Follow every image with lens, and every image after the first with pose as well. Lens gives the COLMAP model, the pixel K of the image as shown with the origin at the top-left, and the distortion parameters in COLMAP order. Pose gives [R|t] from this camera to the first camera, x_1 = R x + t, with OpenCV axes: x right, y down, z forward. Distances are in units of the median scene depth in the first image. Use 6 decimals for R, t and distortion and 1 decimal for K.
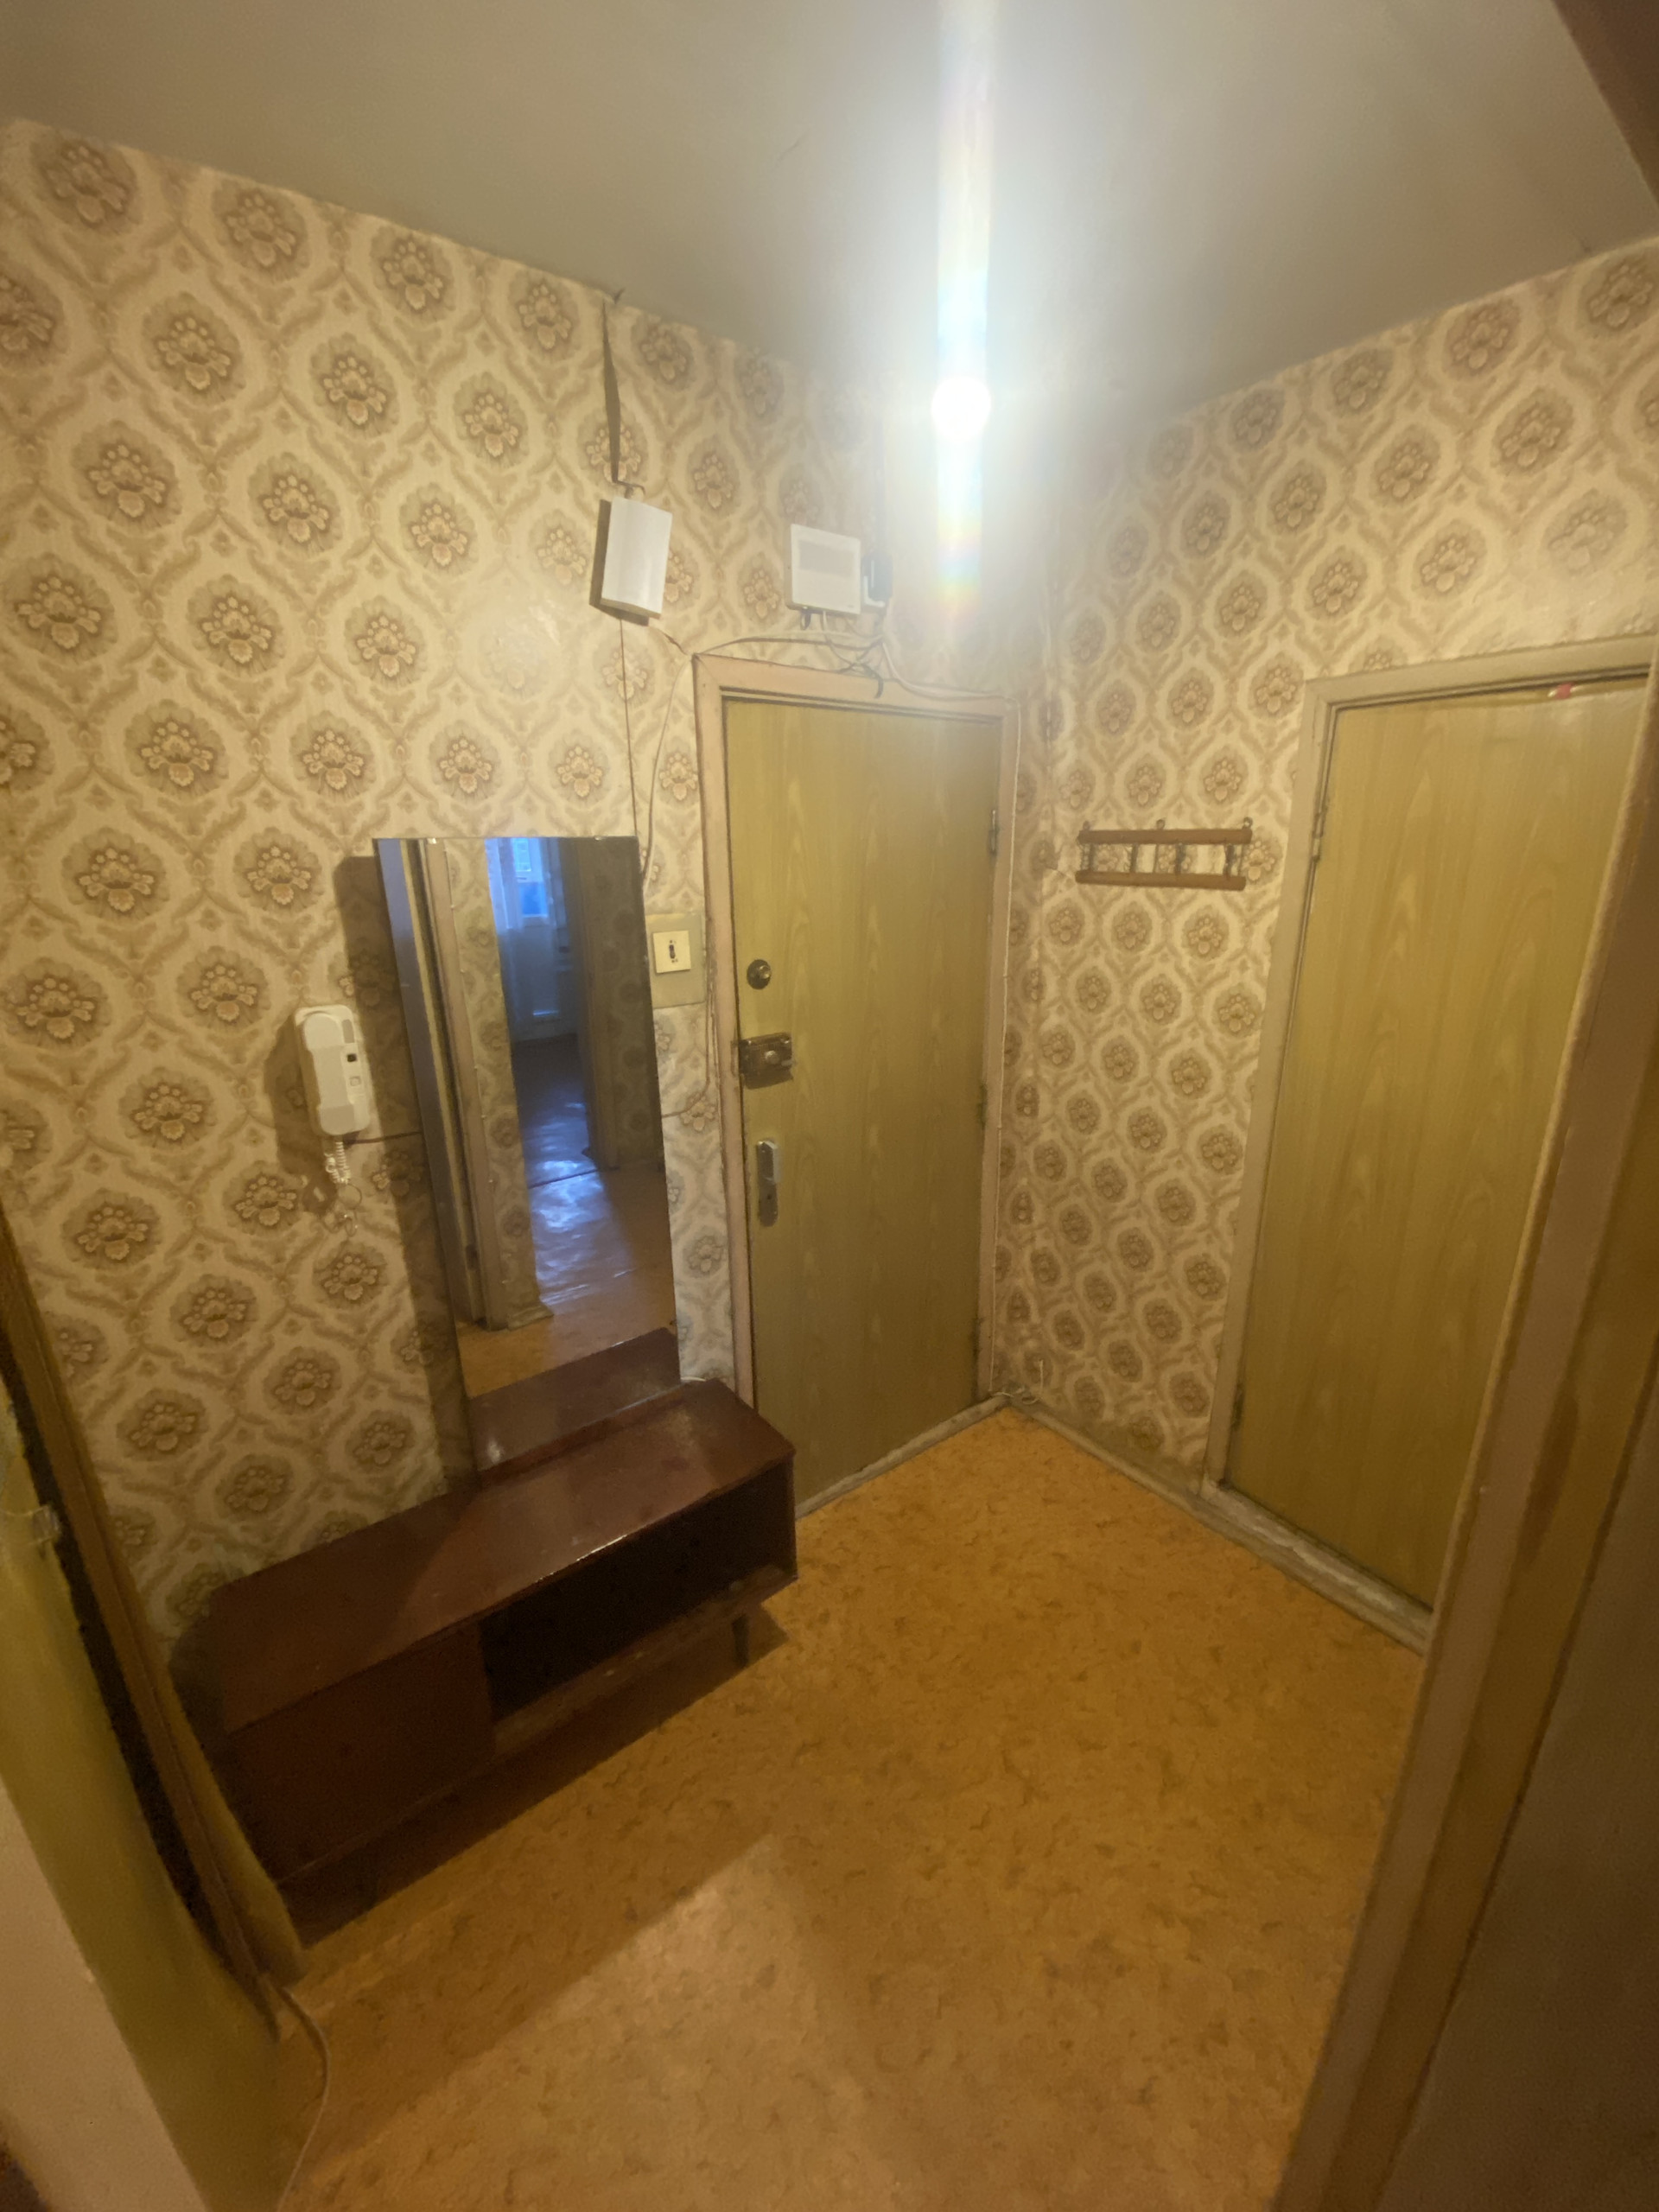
lens RADIAL K [[899.4, 0, 841.8], [0, 899.4, 1121.6], [0, 0, 1]] dist [0.016687, -0.001262]
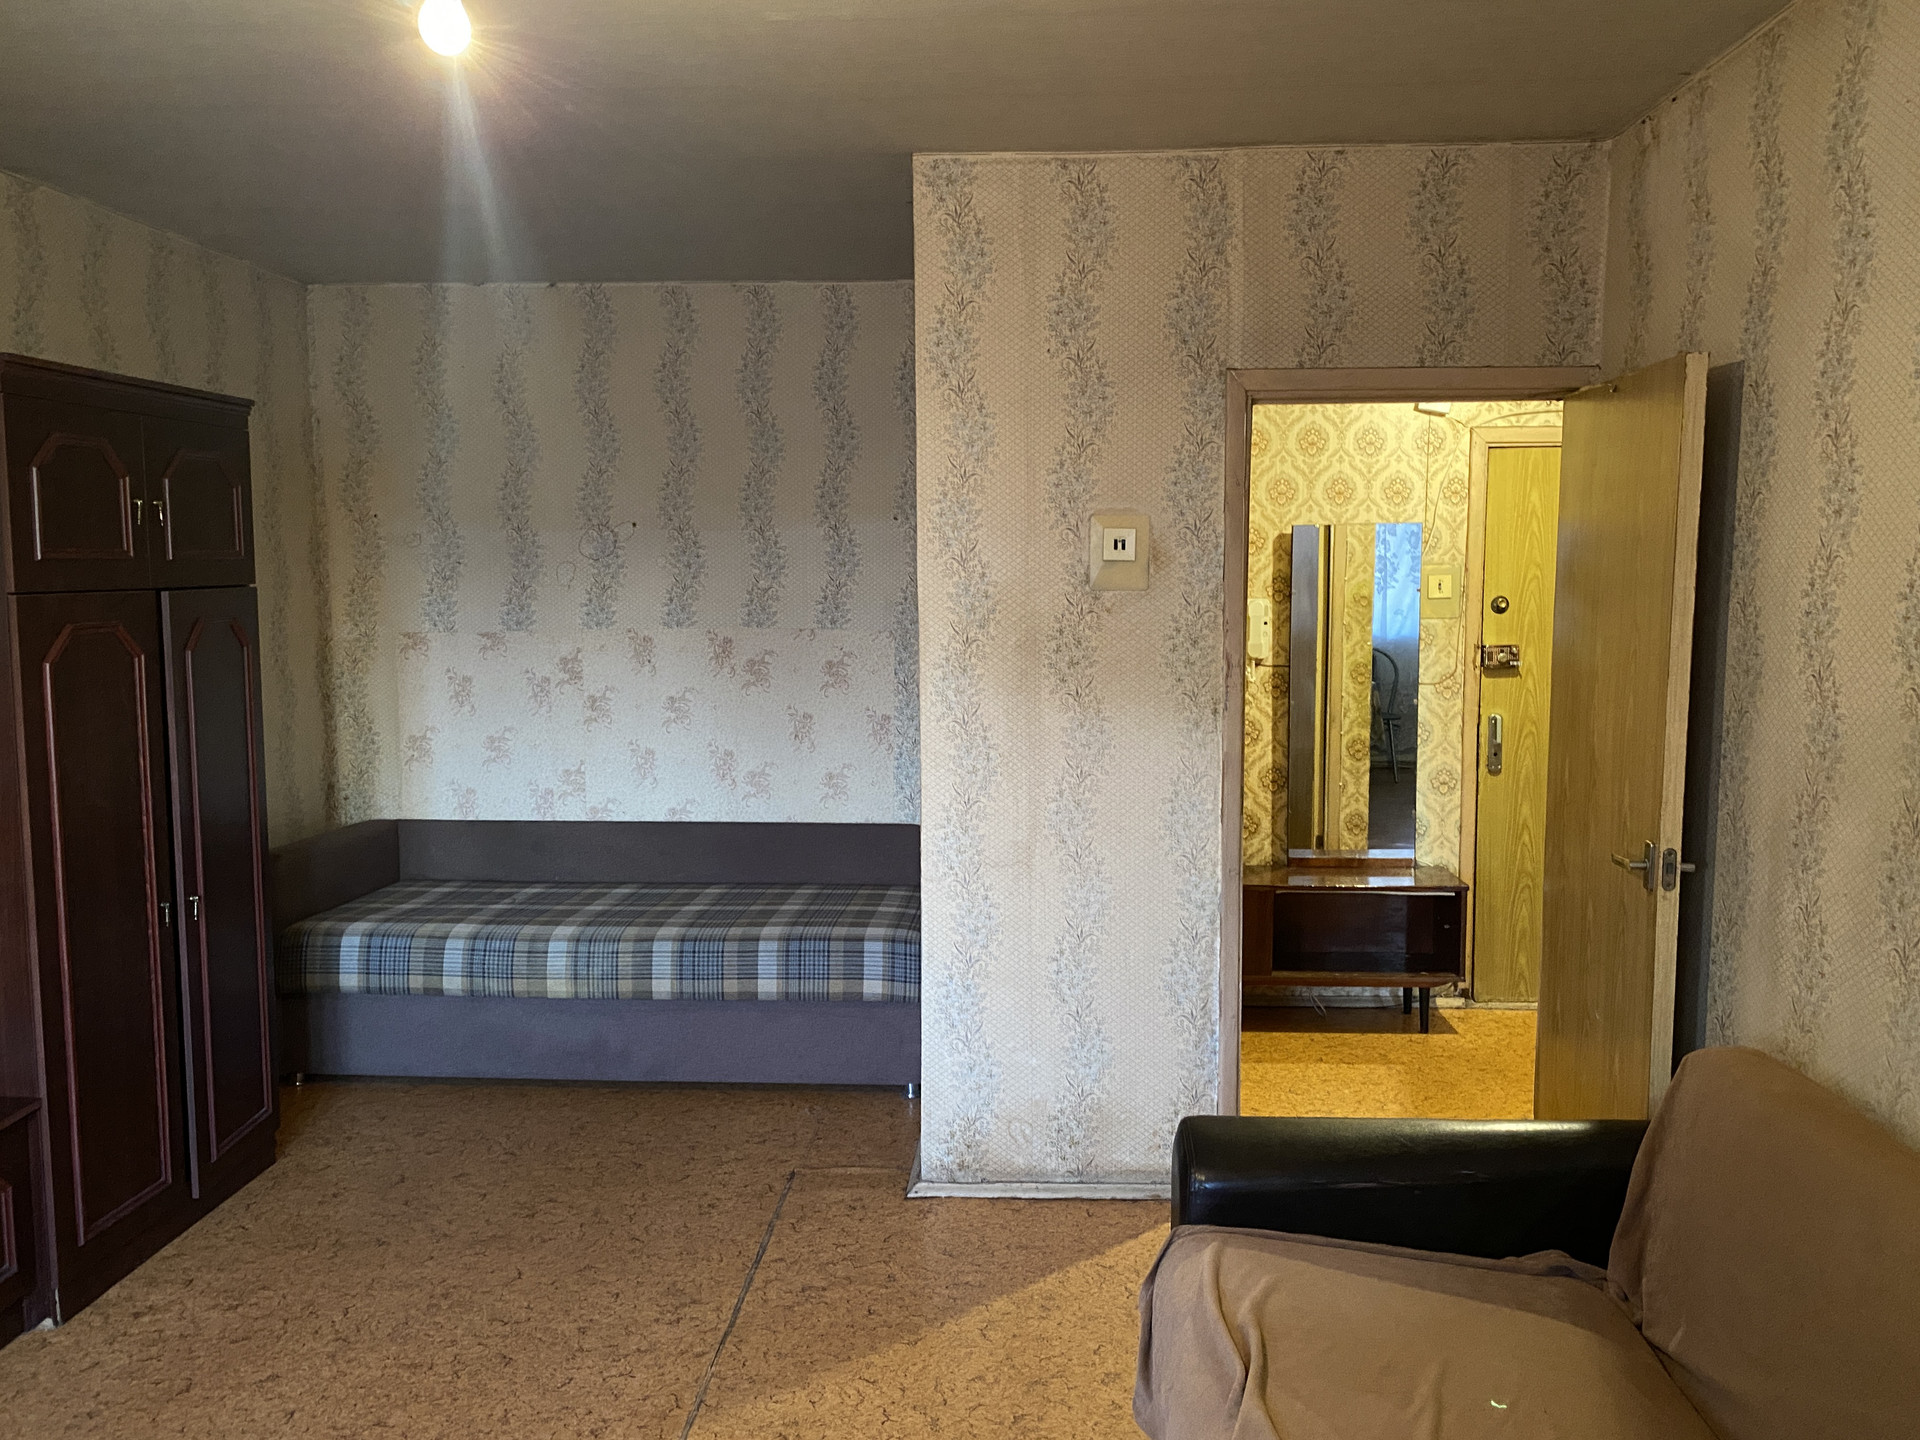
lens RADIAL K [[1481.5, 0, 976.4], [0, 1481.5, 718.7], [0, 0, 1]] dist [0.045755, -0.048436]
pose [[0.771646, 0.079162, -0.631107, 0.913560], [-0.192203, 0.974860, -0.112724, 0.531584], [0.606317, 0.208284, 0.767462, -1.620907]]
